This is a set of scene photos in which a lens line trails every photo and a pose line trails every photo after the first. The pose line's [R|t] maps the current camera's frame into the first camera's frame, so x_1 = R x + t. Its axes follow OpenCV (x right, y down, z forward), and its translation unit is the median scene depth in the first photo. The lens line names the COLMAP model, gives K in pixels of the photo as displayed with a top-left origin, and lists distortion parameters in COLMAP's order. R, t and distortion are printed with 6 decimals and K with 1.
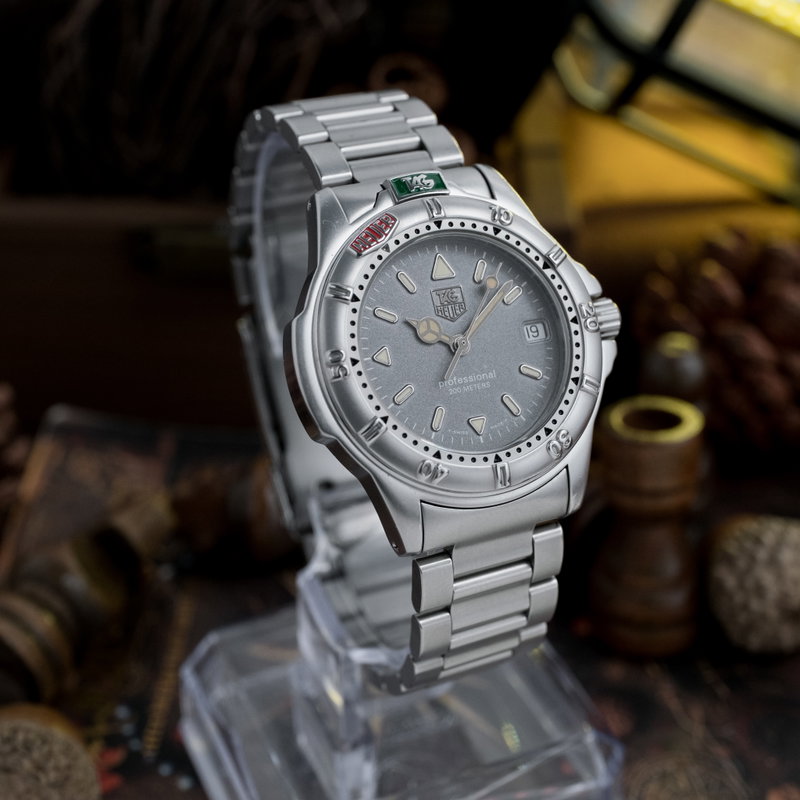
lens RADIAL K [[1434.3, 0, 400.0], [0, 1434.3, 400.0], [0, 0, 1]] dist [0.037770, 0.135478]
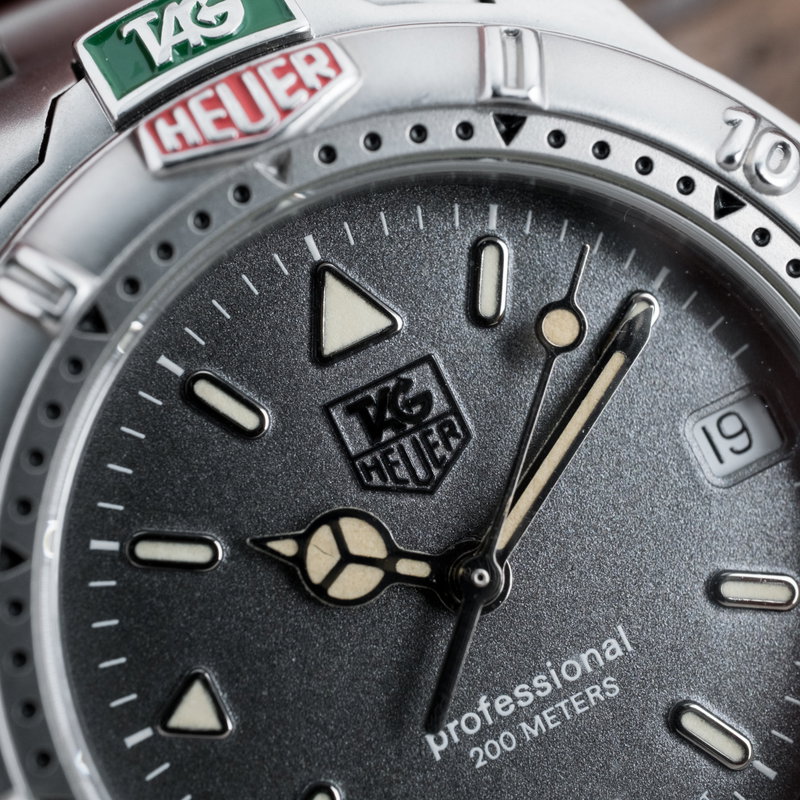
lens RADIAL K [[1434.3, 0, 400.0], [0, 1434.3, 400.0], [0, 0, 1]] dist [0.037770, 0.135478]
pose [[0.958811, -0.225051, -0.173300, 0.082356], [0.248328, 0.960341, 0.126798, -0.107507], [0.137892, -0.164610, 0.976673, 0.730133]]
